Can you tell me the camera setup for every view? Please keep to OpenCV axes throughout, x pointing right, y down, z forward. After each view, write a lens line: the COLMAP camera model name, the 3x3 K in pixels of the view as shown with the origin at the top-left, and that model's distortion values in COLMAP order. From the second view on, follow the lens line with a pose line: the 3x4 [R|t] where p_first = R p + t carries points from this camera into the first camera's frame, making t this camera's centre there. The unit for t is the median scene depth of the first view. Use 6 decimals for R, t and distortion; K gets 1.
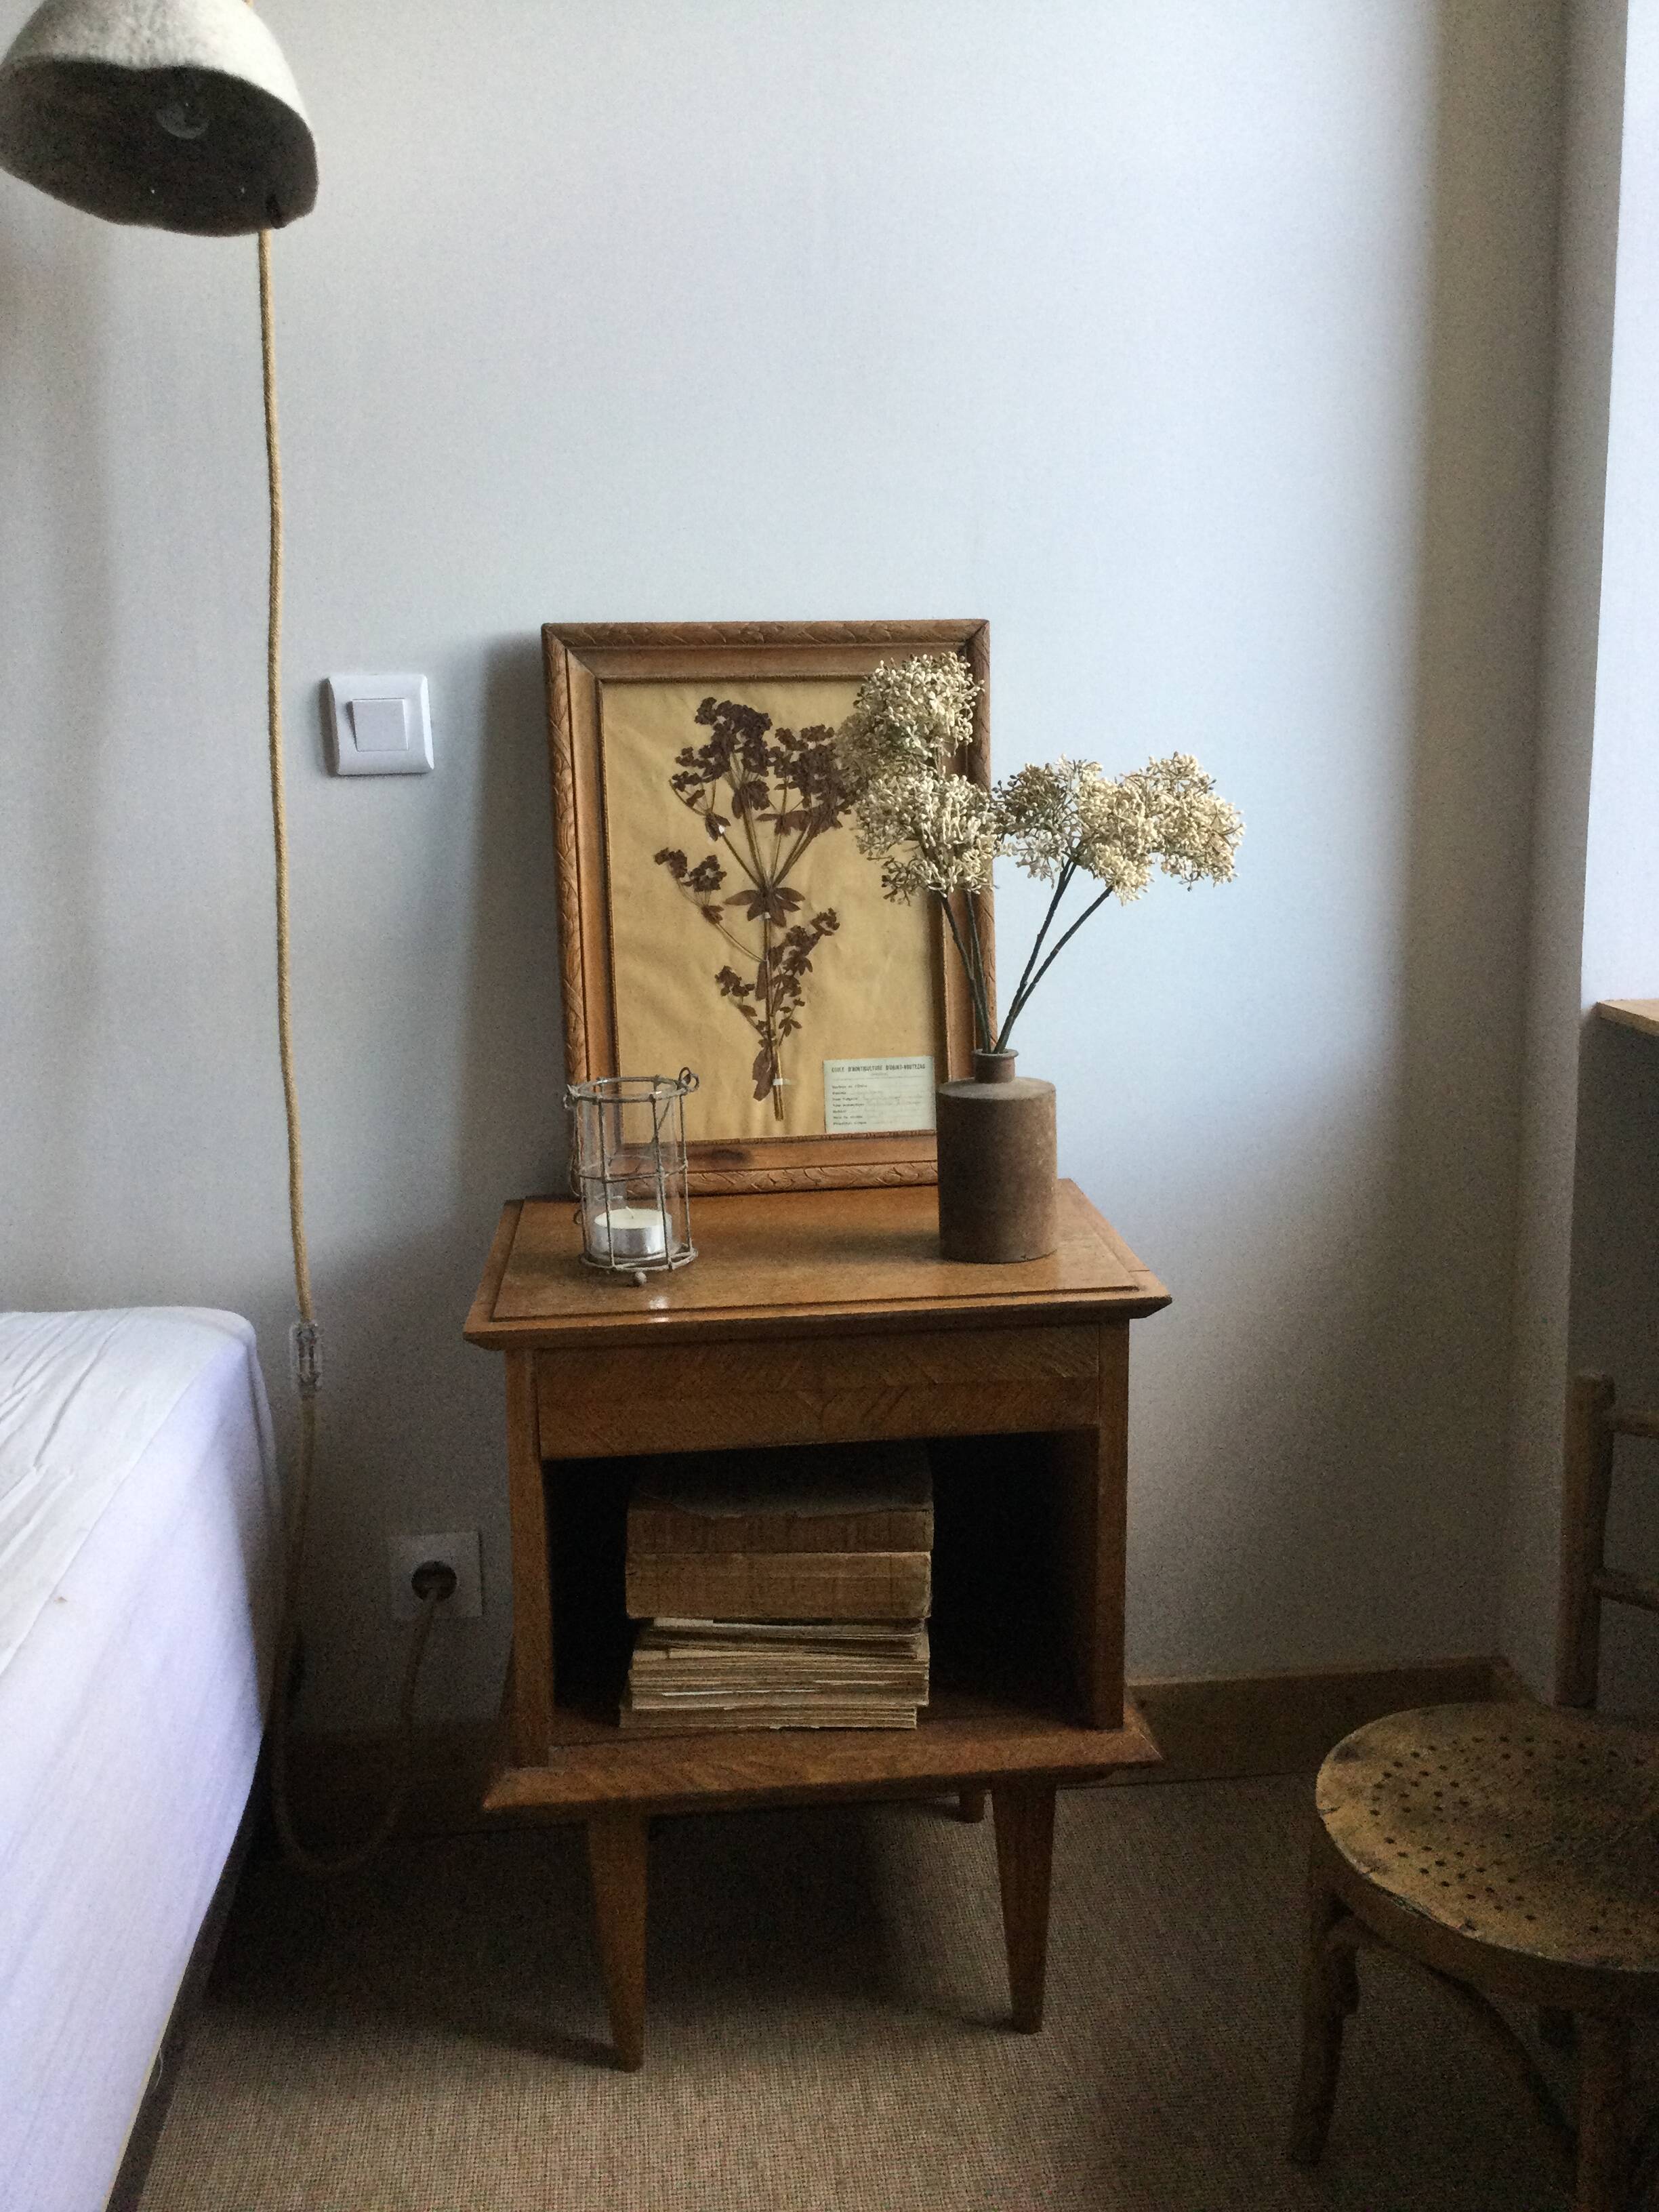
lens RADIAL K [[1945.7, 0, 845.0], [0, 1945.7, 1109.2], [0, 0, 1]] dist [0.091999, -0.134412]
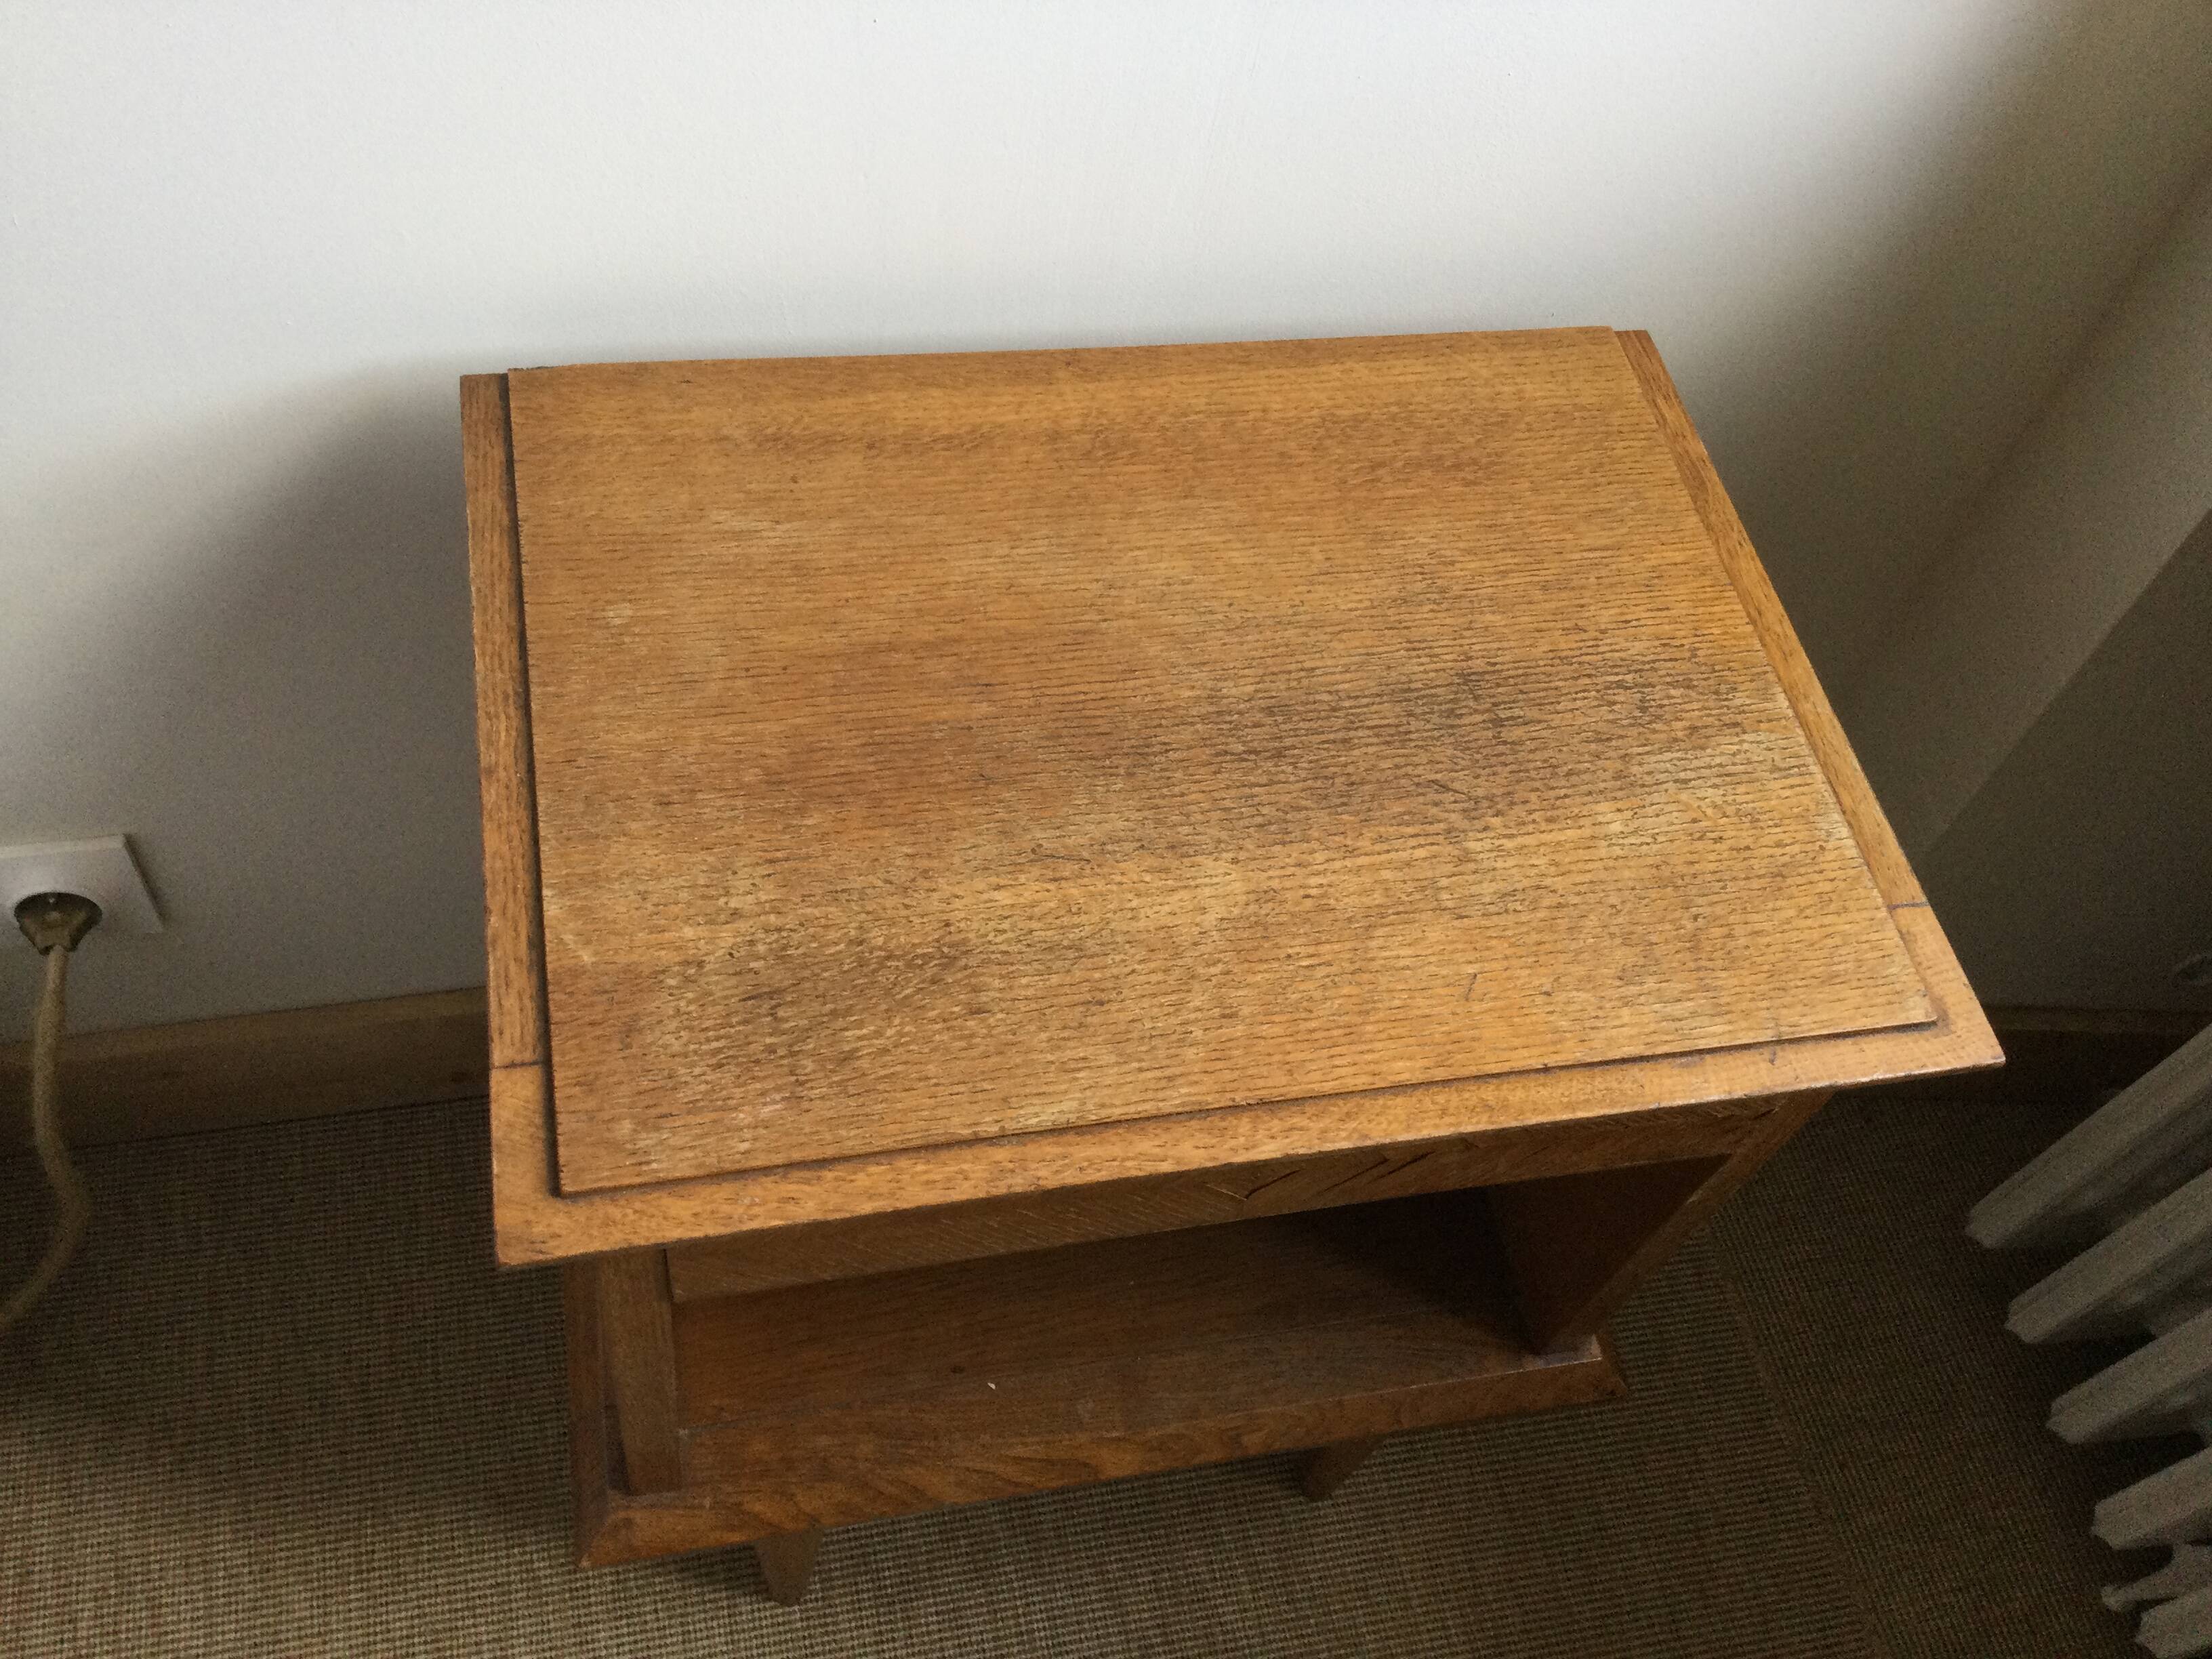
lens RADIAL K [[1945.7, 0, 1105.0], [0, 1945.7, 821.4], [0, 0, 1]] dist [0.091999, -0.134412]
pose [[0.981592, -0.008968, 0.190778, -0.128801], [-0.127998, 0.710486, 0.691972, -0.230016], [-0.141751, -0.703654, 0.696260, 0.663712]]
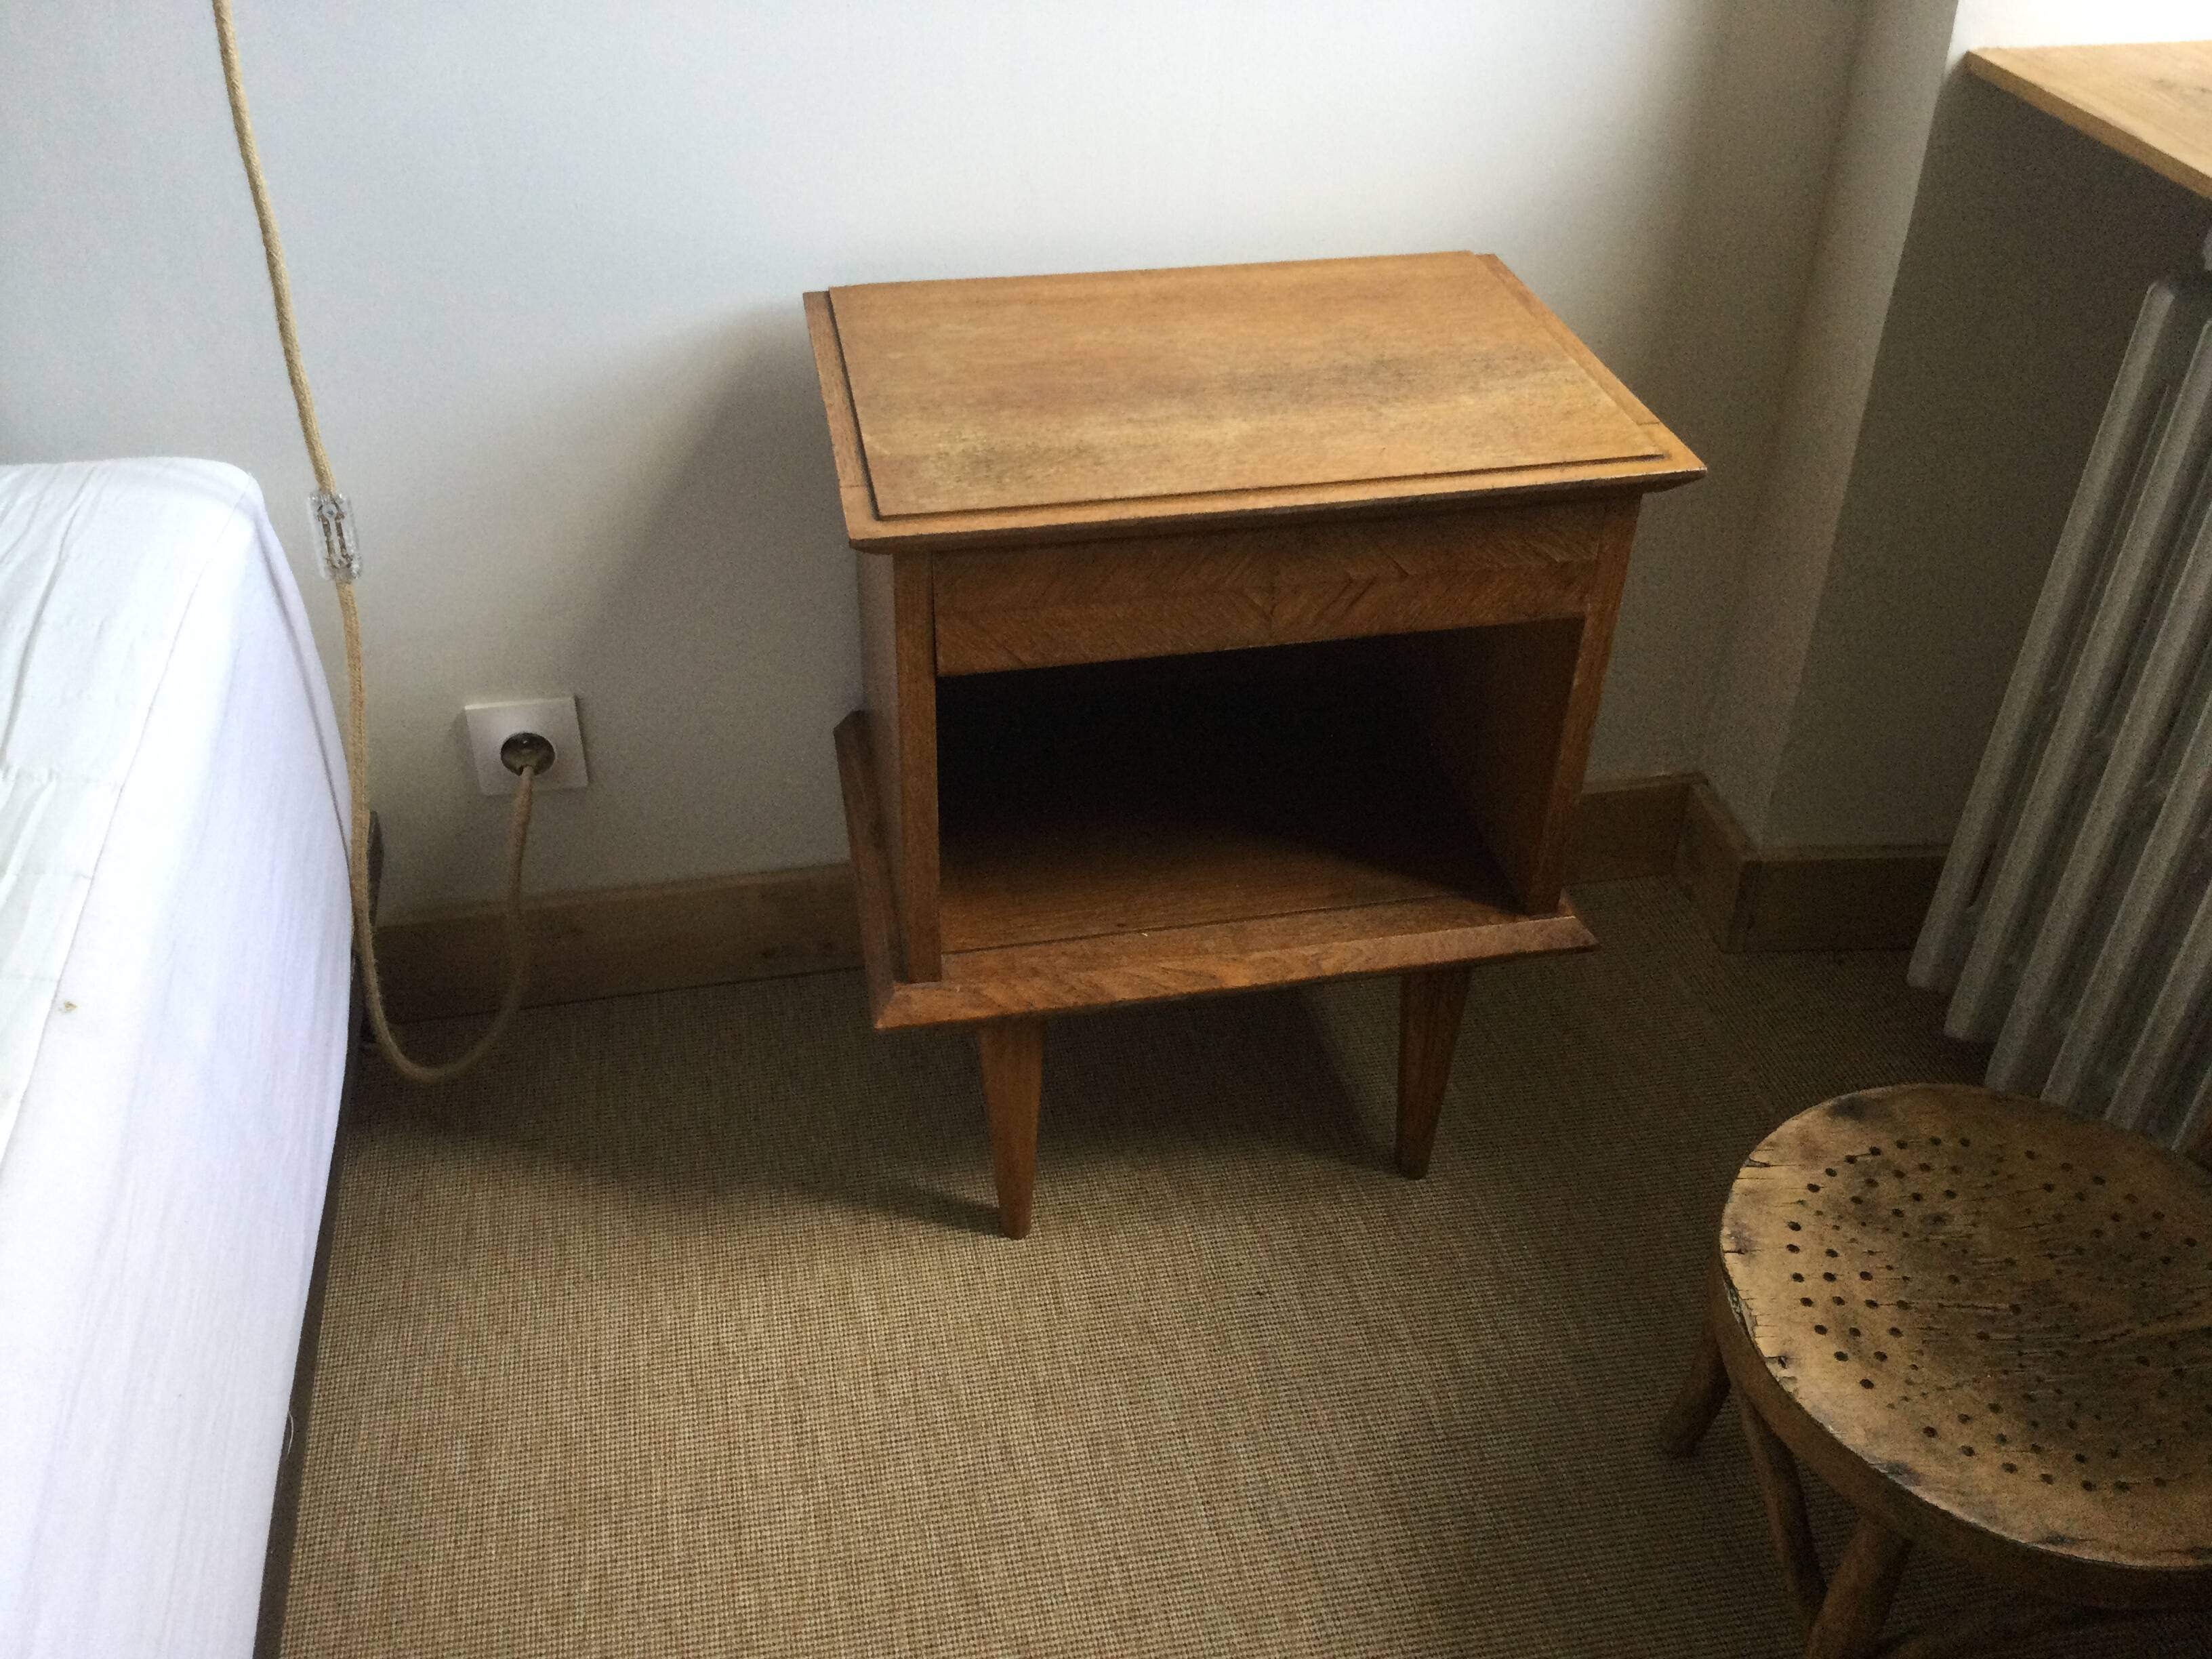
lens RADIAL K [[1945.7, 0, 1111.3], [0, 1945.7, 826.5], [0, 0, 1]] dist [0.091999, -0.134412]
pose [[0.993849, -0.033653, 0.105504, -0.155400], [-0.012948, 0.910863, 0.412506, -0.094149], [-0.109981, -0.411335, 0.904825, 0.198667]]
